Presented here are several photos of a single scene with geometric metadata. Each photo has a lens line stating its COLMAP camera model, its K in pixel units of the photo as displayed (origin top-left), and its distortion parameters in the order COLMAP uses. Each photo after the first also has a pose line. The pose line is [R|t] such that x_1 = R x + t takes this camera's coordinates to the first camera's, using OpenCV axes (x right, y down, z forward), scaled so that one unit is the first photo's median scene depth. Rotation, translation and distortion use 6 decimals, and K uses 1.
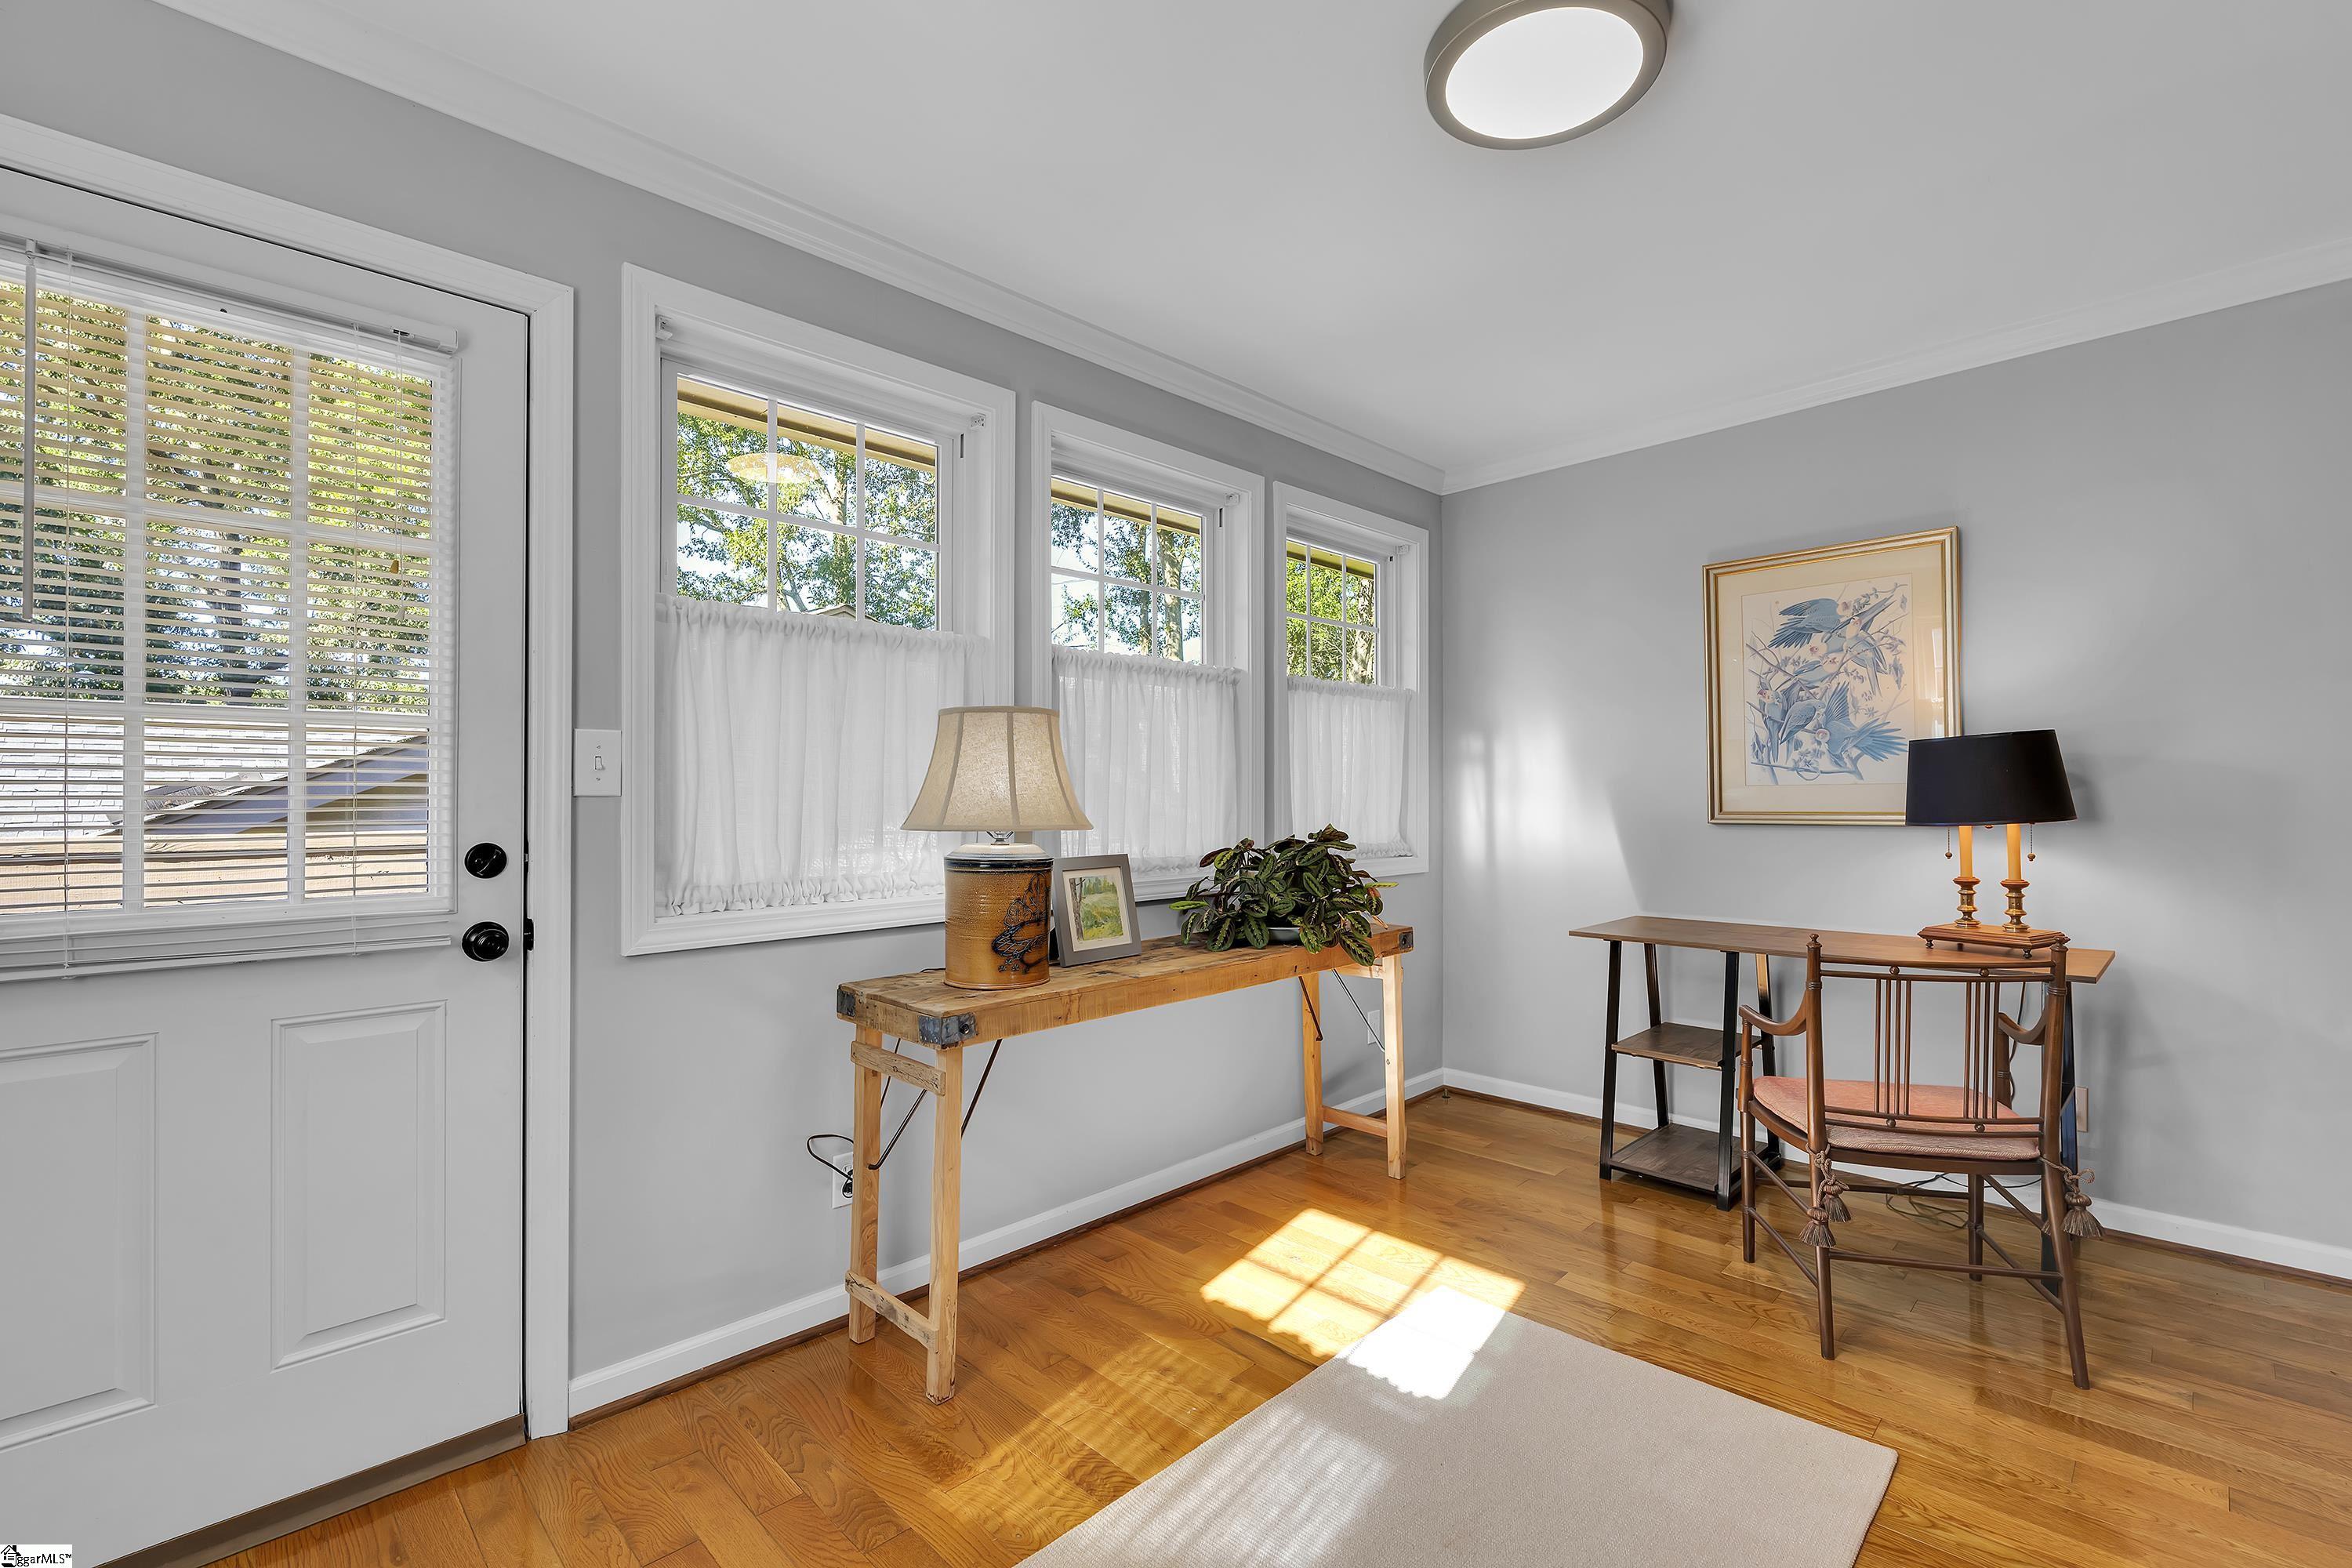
lens RADIAL K [[1064.7, 0, 1176.0], [0, 1064.7, 784.0], [0, 0, 1]] dist [0.032061, 0.000242]
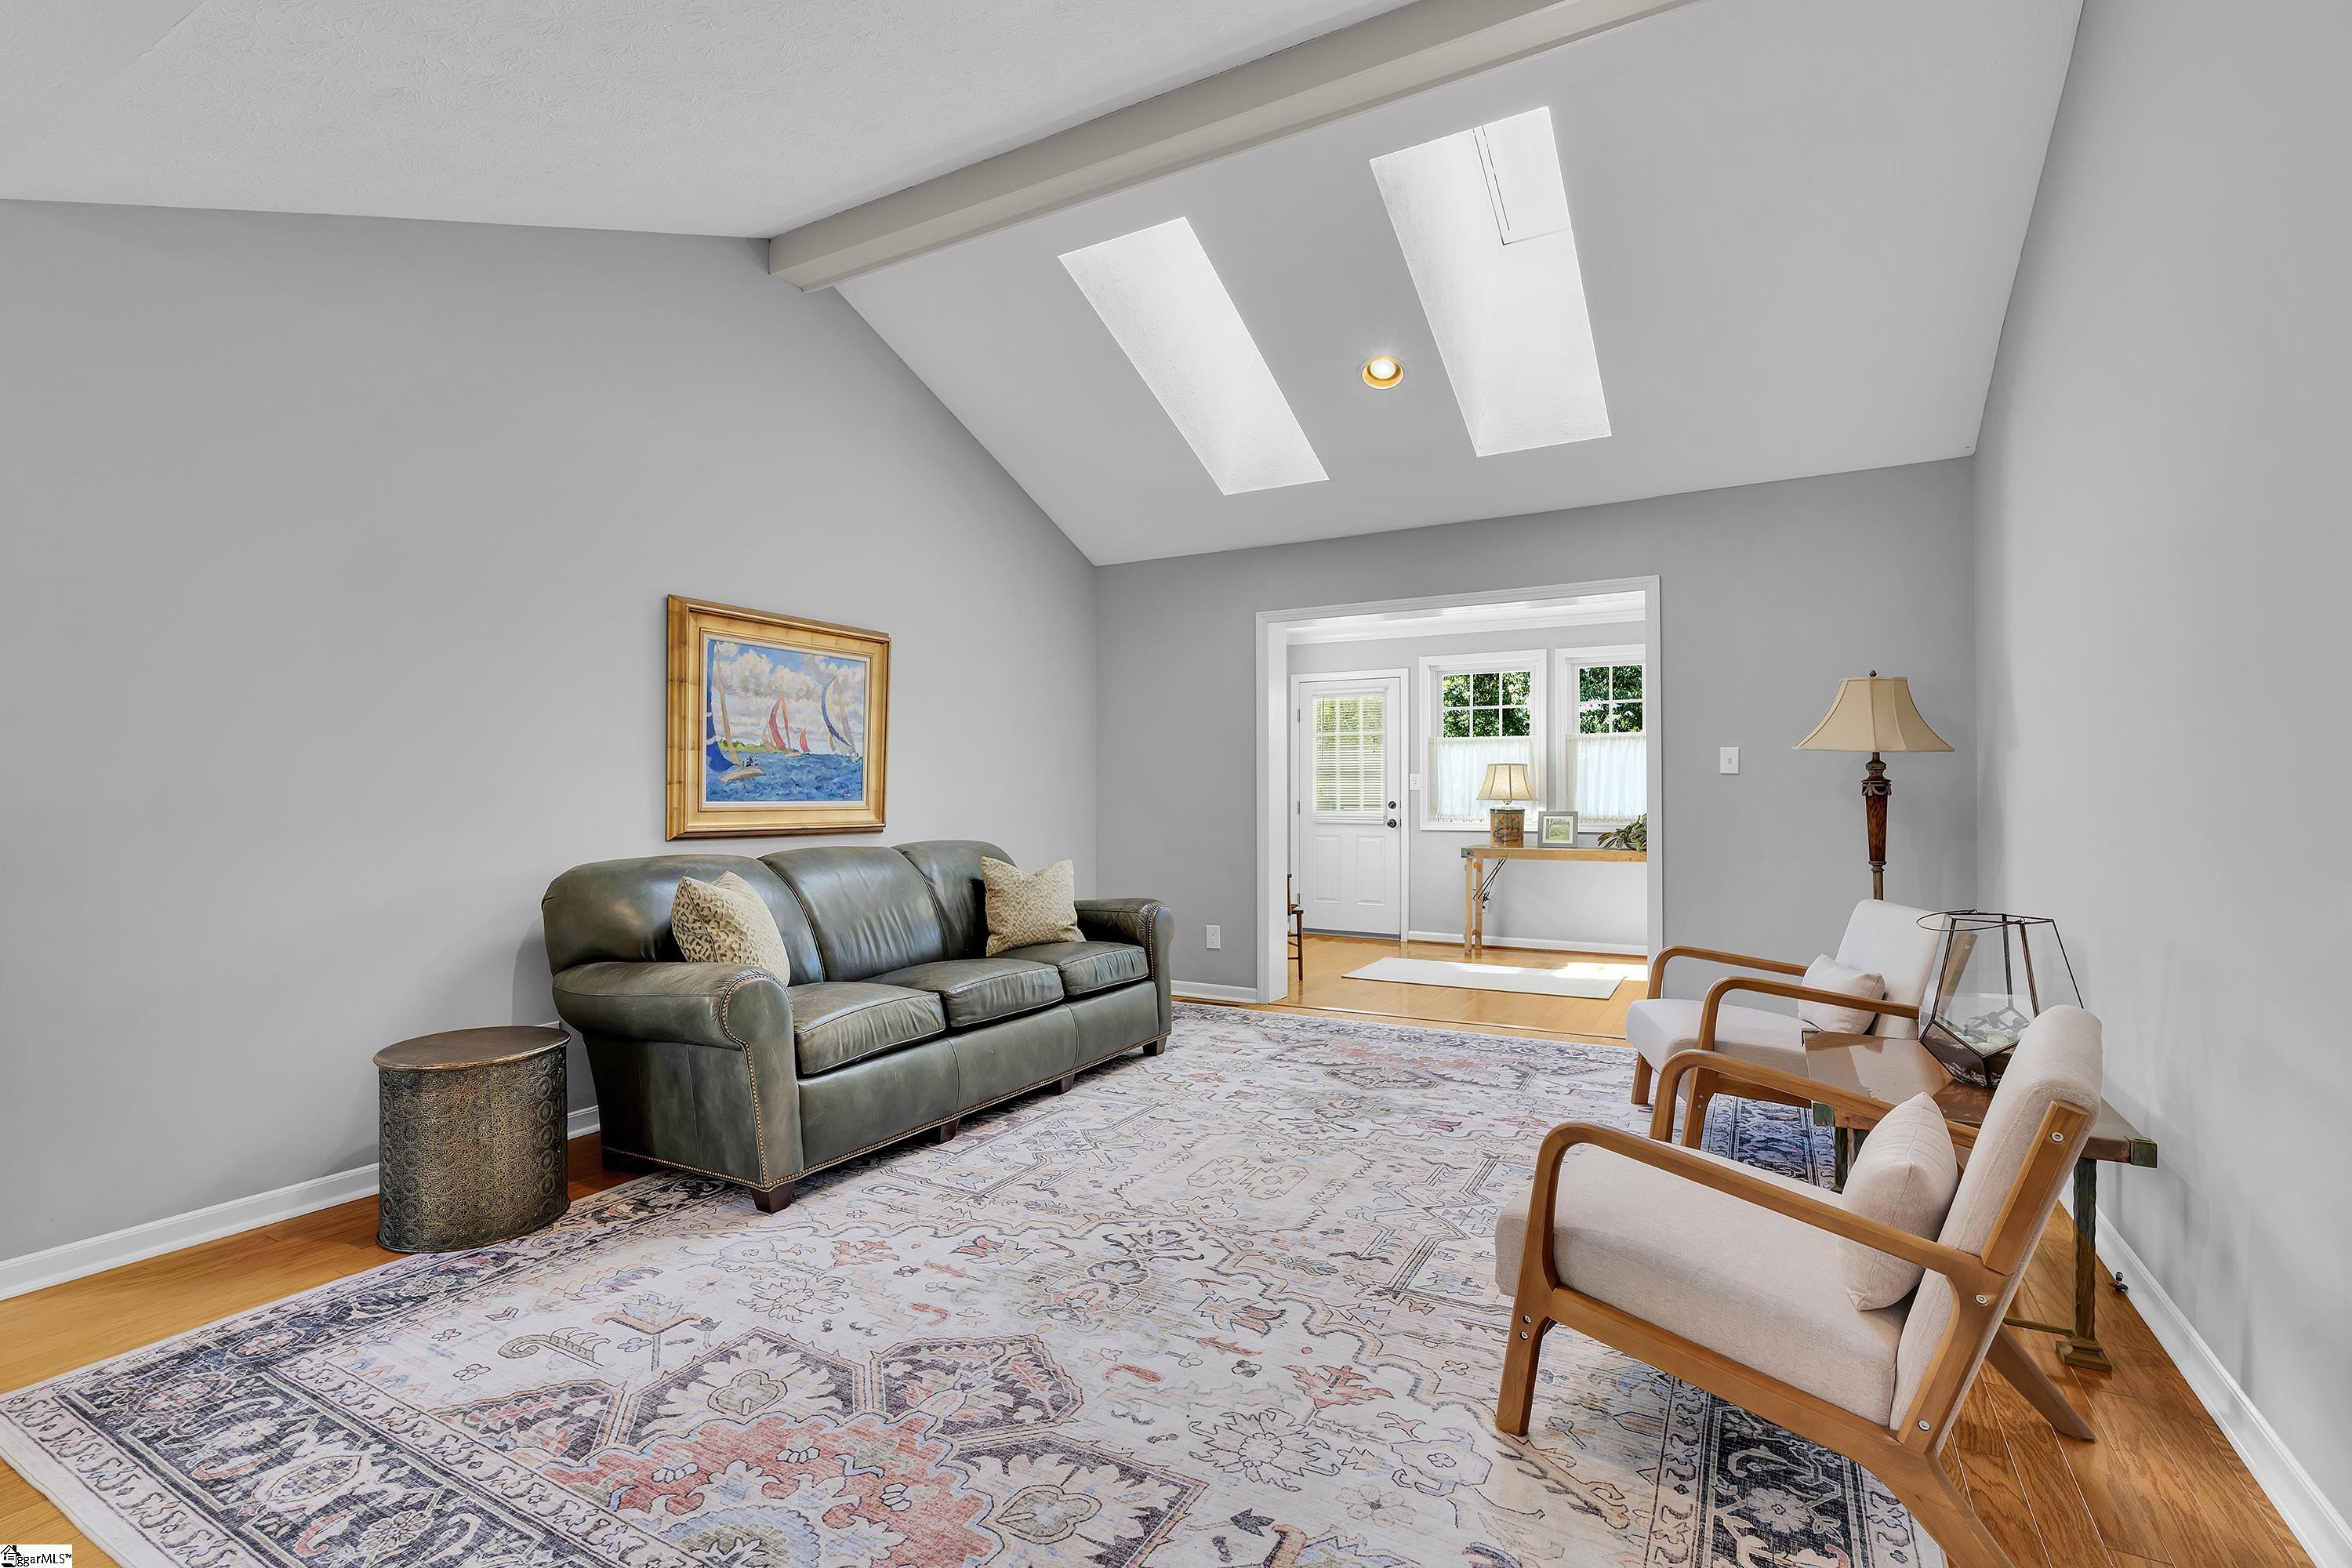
lens RADIAL K [[1033.4, 0, 1182.4], [0, 1033.4, 795.2], [0, 0, 1]] dist [-0.000491, 0.000246]
pose [[0.272047, -0.003277, -0.962279, 1.961637], [0.003596, 0.999991, -0.002389, 0.023487], [0.962277, -0.002810, 0.272056, -0.592471]]
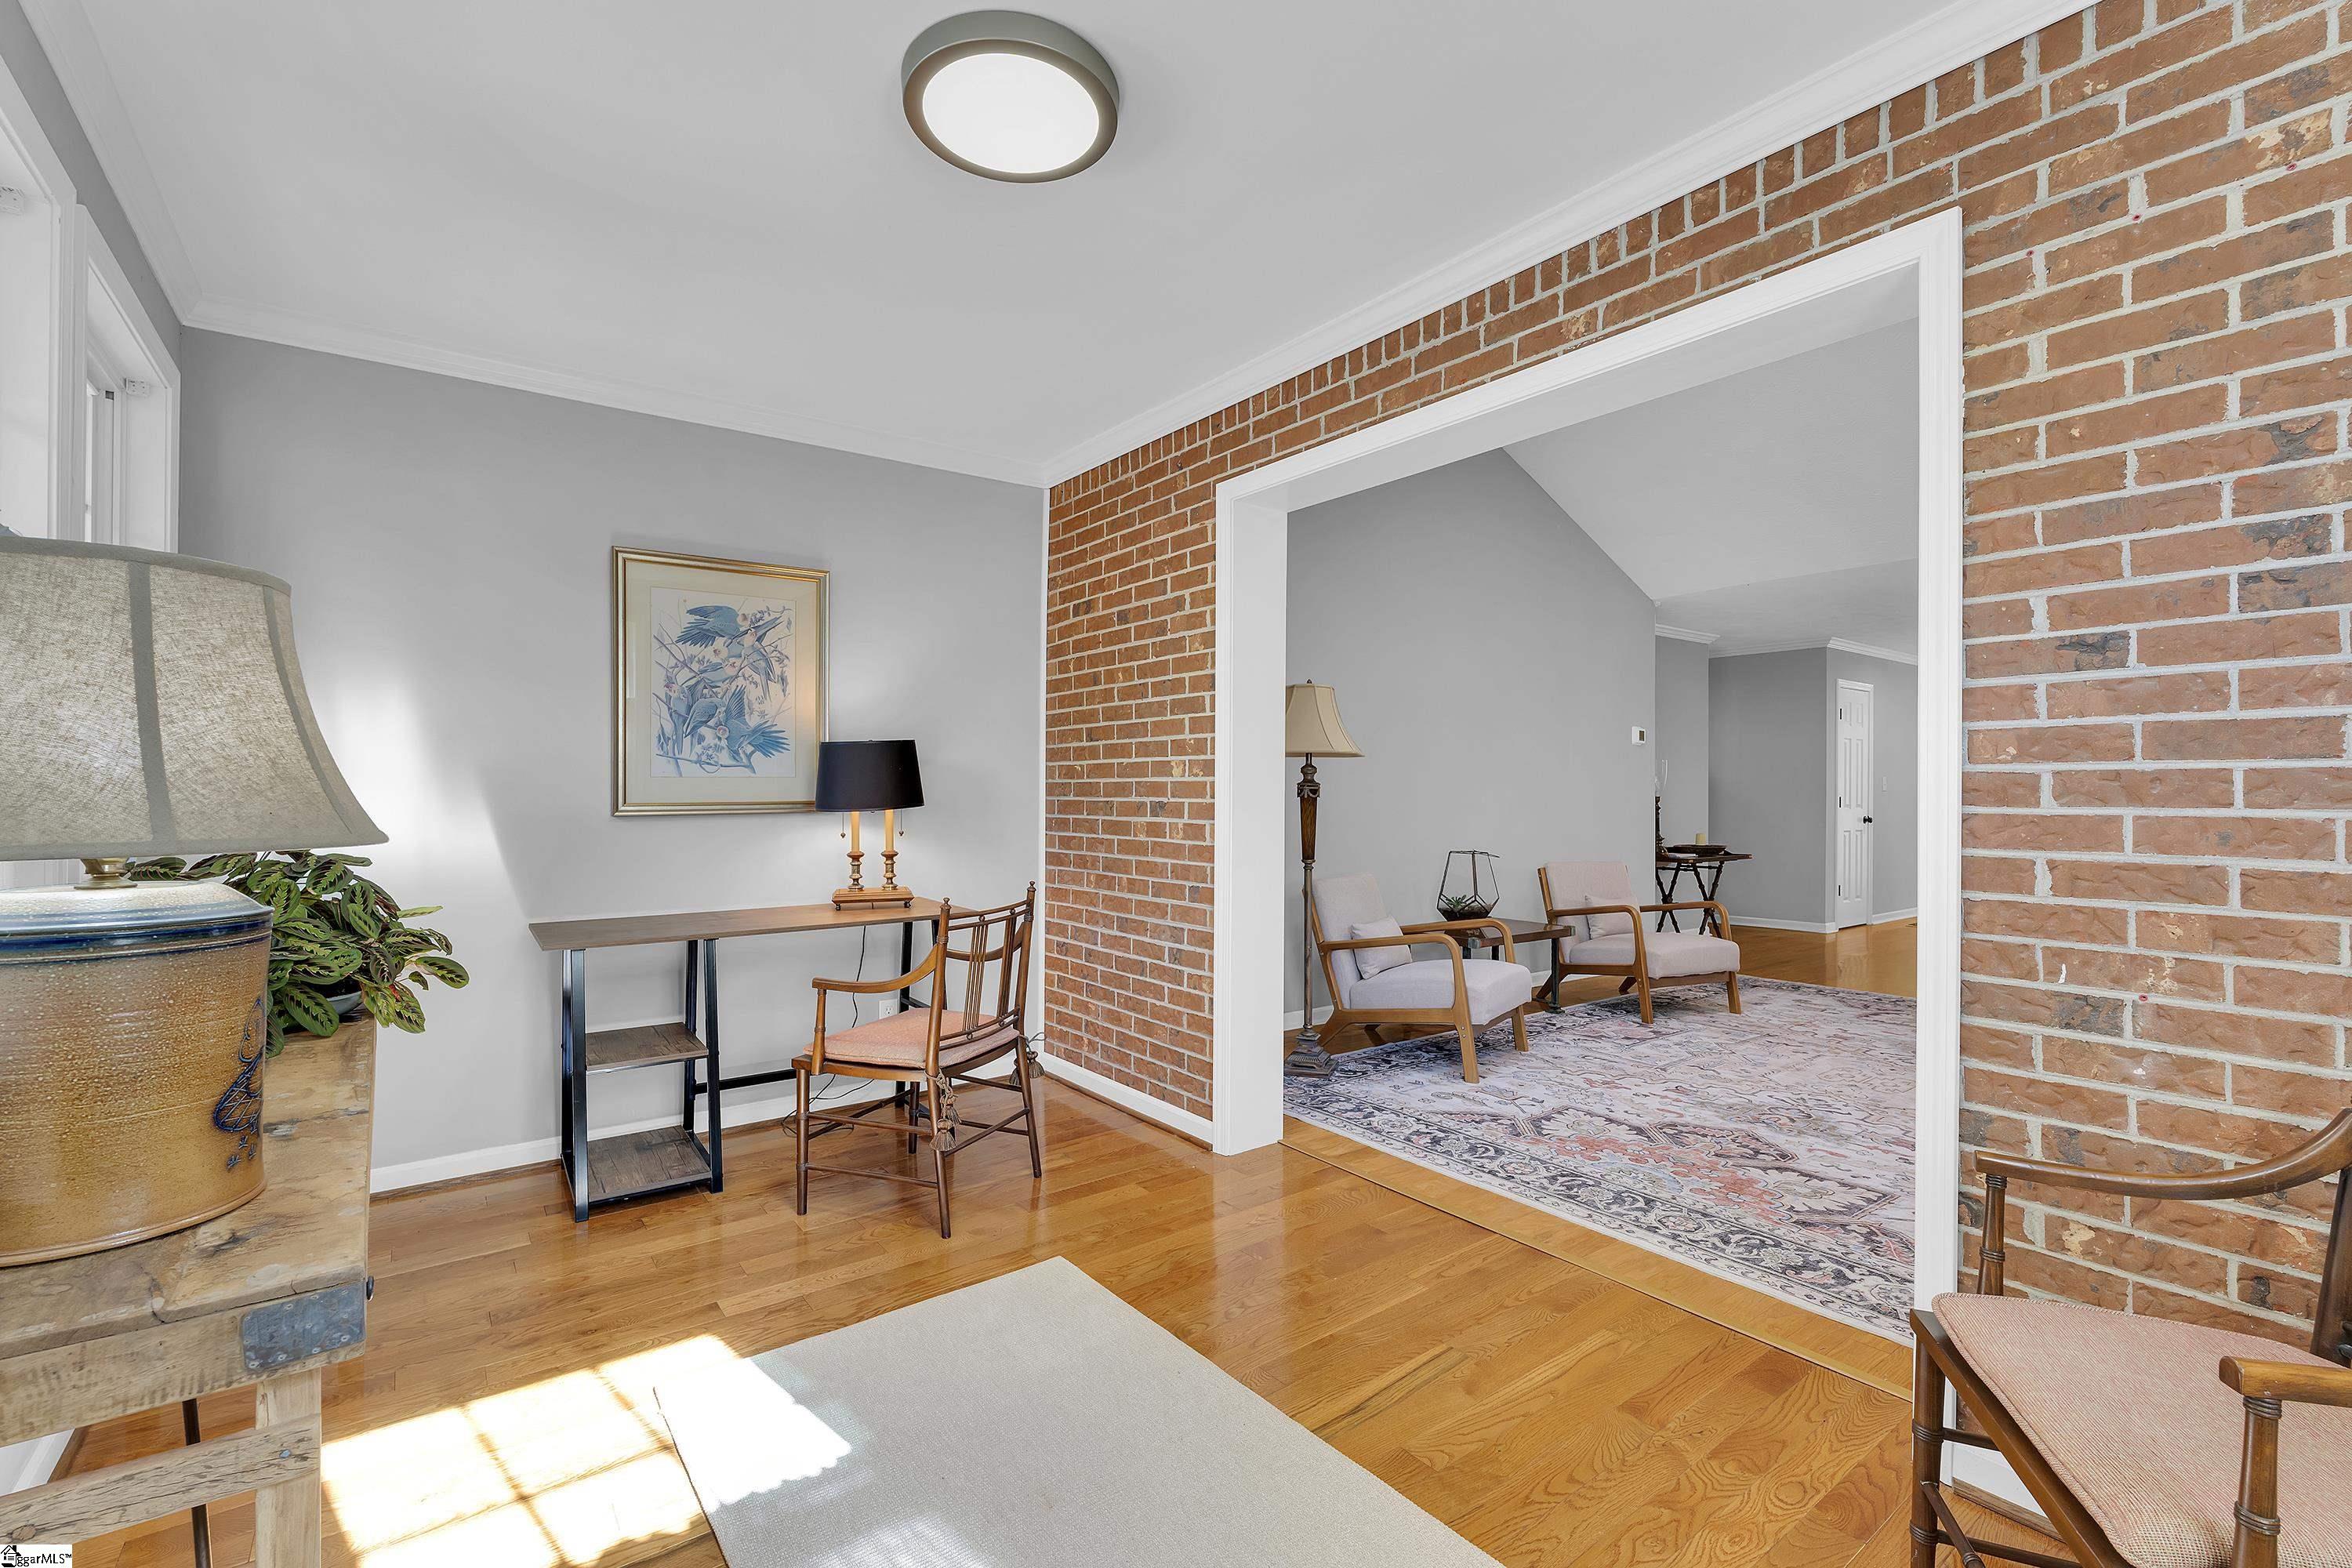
lens RADIAL K [[1033.4, 0, 1182.4], [0, 1033.4, 795.2], [0, 0, 1]] dist [-0.000491, 0.000246]
pose [[0.143802, 0.001749, 0.989605, -0.381065], [-0.010492, 0.999945, -0.000243, 0.014692], [-0.989551, -0.010348, 0.143812, 0.407940]]
